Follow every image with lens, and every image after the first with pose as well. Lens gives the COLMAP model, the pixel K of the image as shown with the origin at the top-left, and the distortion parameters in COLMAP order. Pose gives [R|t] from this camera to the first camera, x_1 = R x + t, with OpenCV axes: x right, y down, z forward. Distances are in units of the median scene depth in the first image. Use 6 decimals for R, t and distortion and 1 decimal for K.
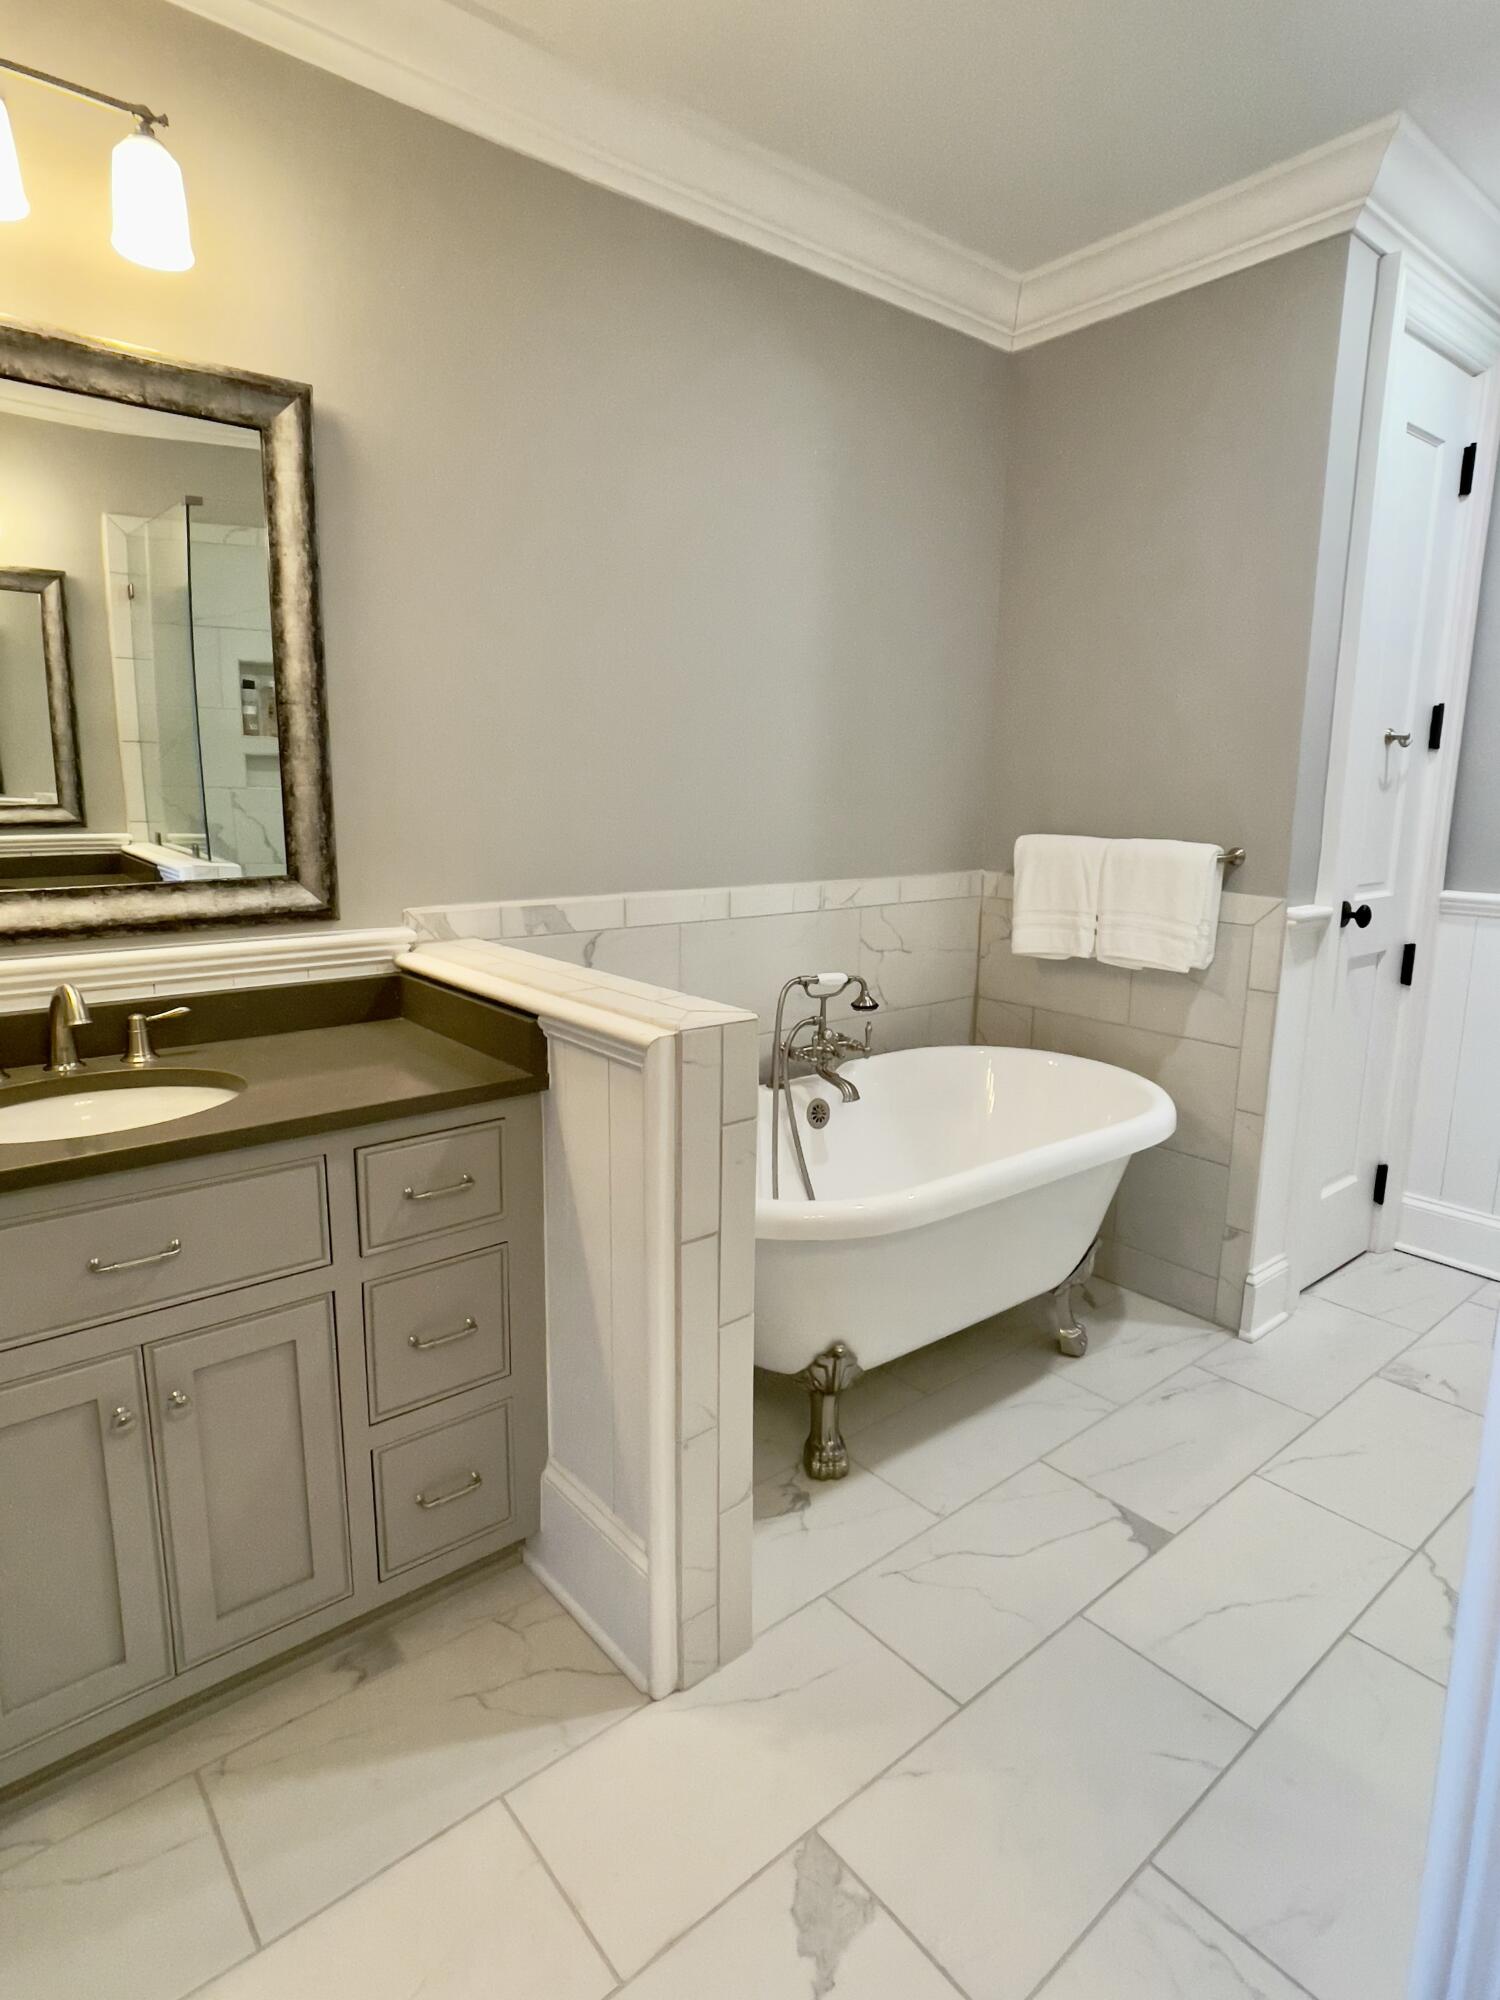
lens RADIAL K [[1091.6, 0, 759.3], [0, 1091.6, 994.1], [0, 0, 1]] dist [0.029213, 0.000045]
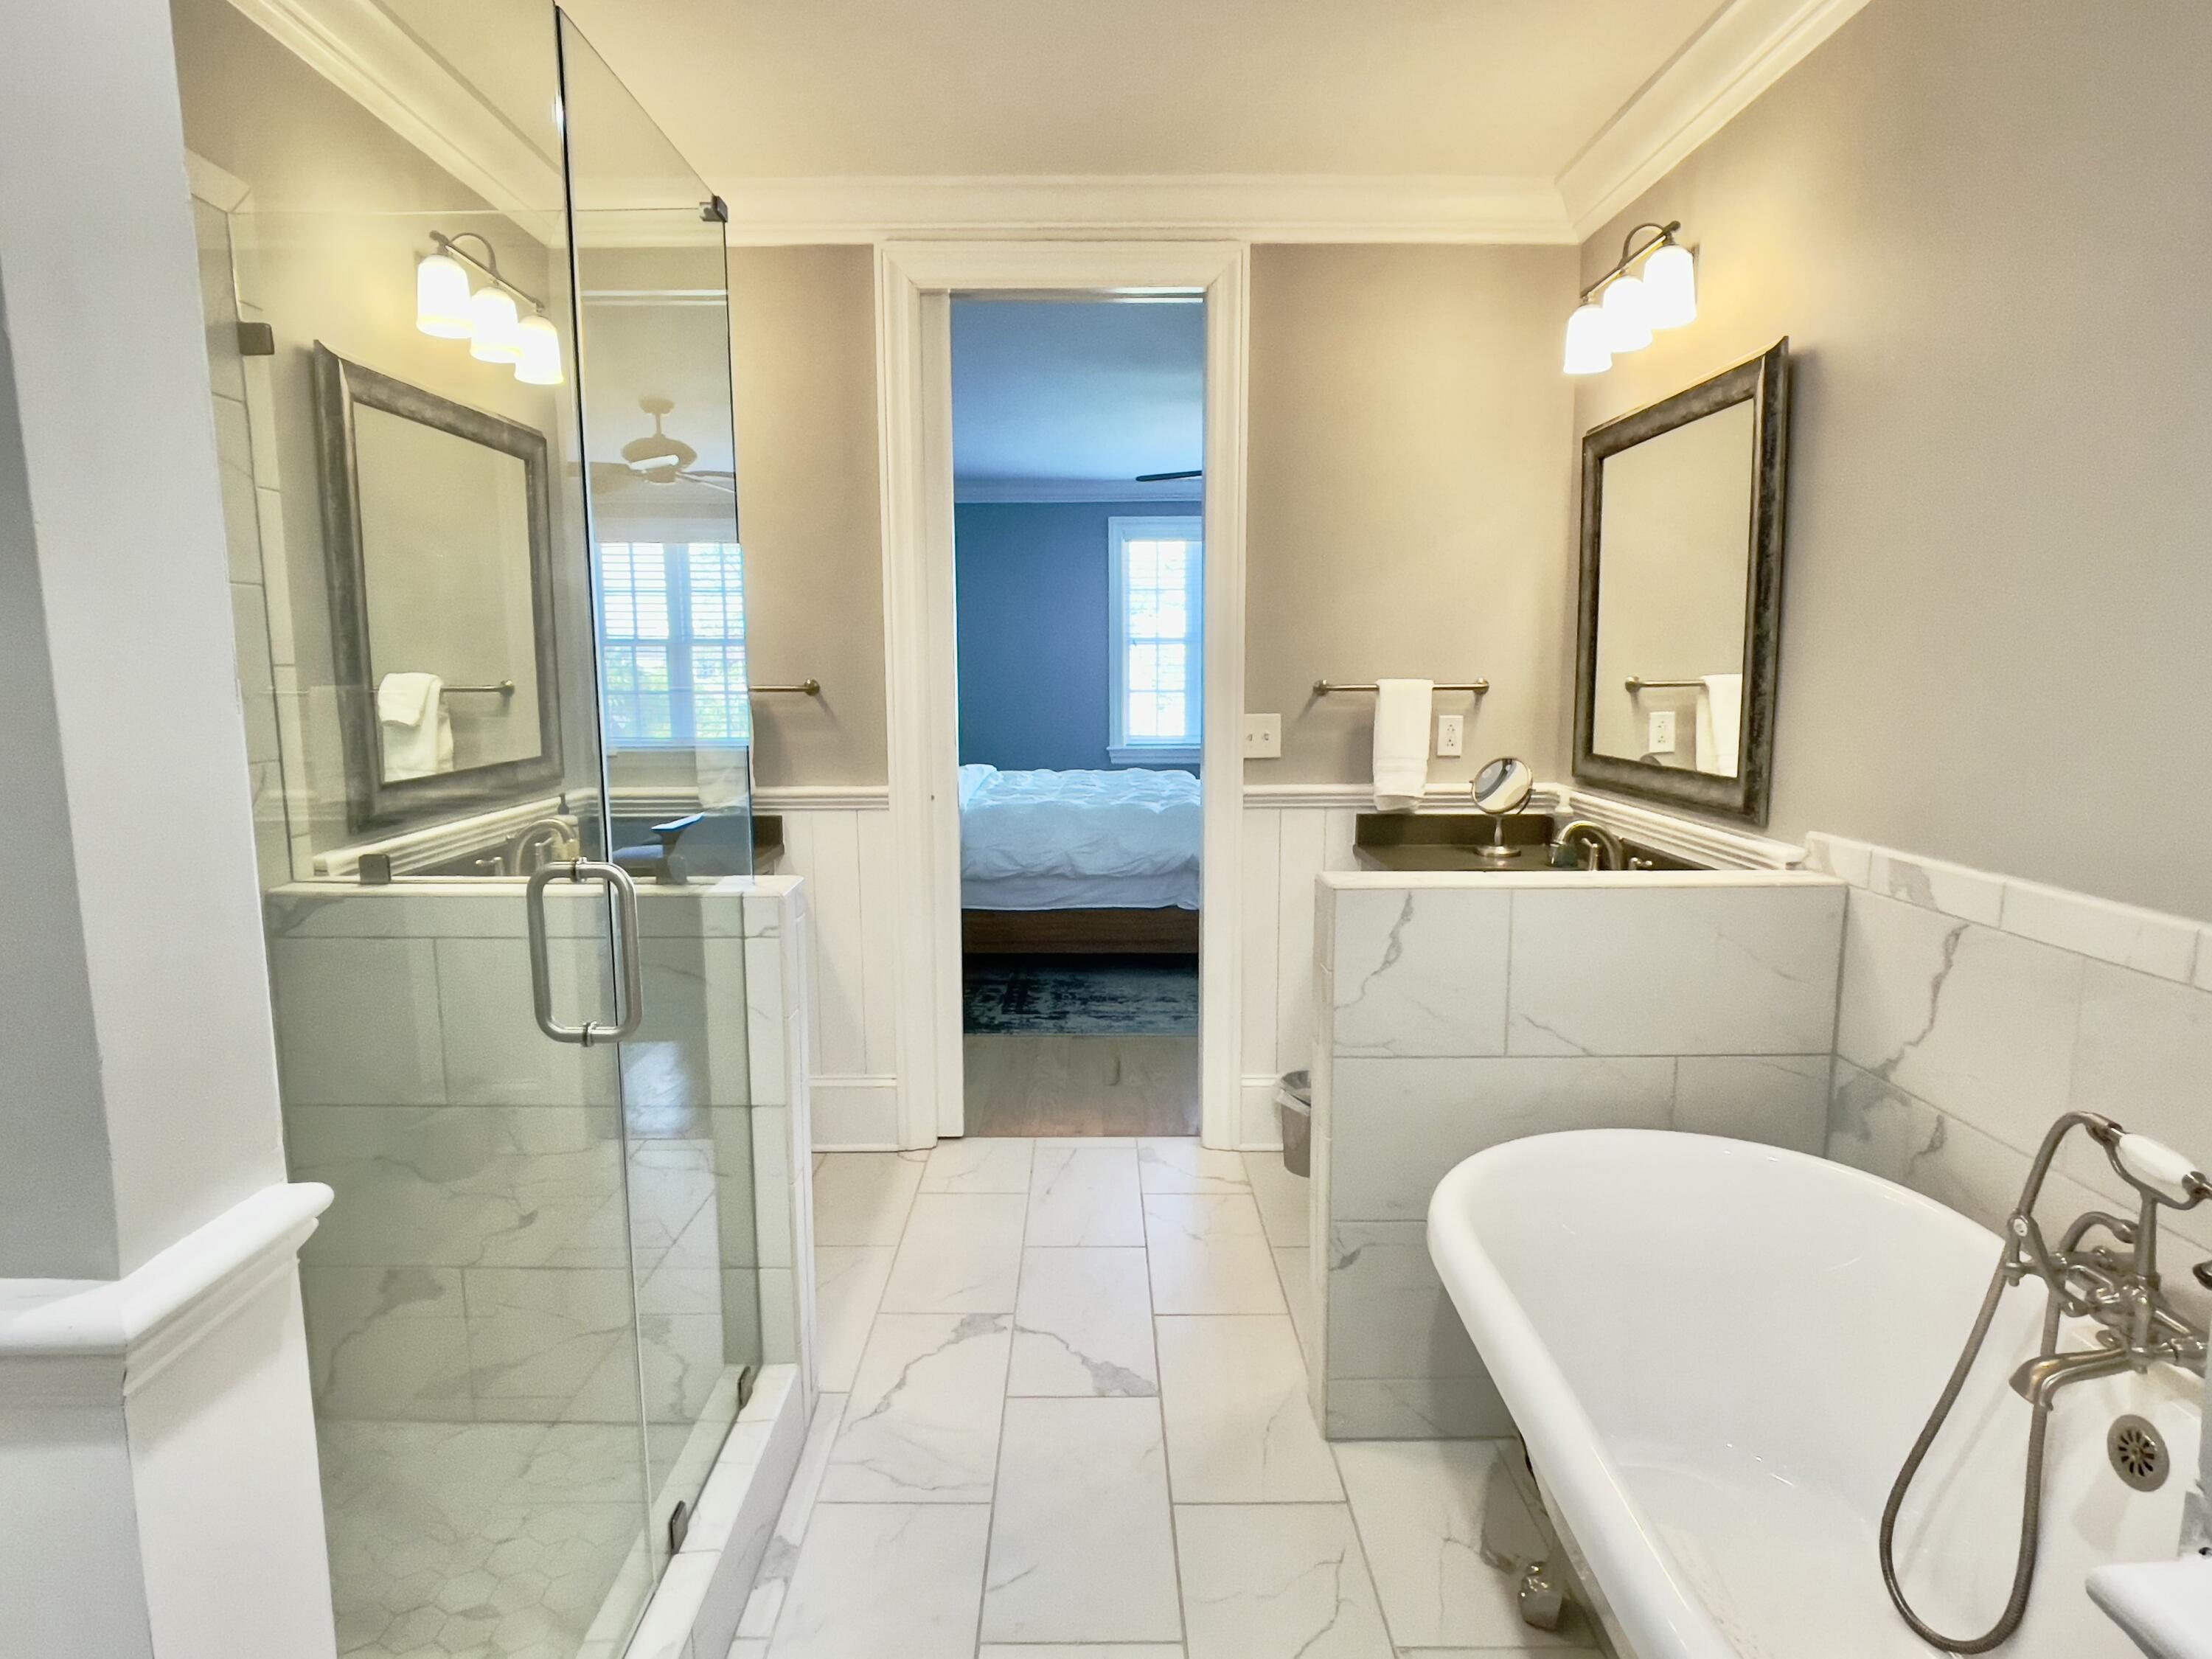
lens RADIAL K [[1207.4, 0, 1108.3], [0, 1207.4, 823.2], [0, 0, 1]] dist [0.029213, 0.000045]
pose [[-0.623051, 0.095278, -0.776357, 0.555906], [-0.157988, 0.956766, 0.244209, -0.156813], [0.766059, 0.274810, -0.581061, 0.731638]]
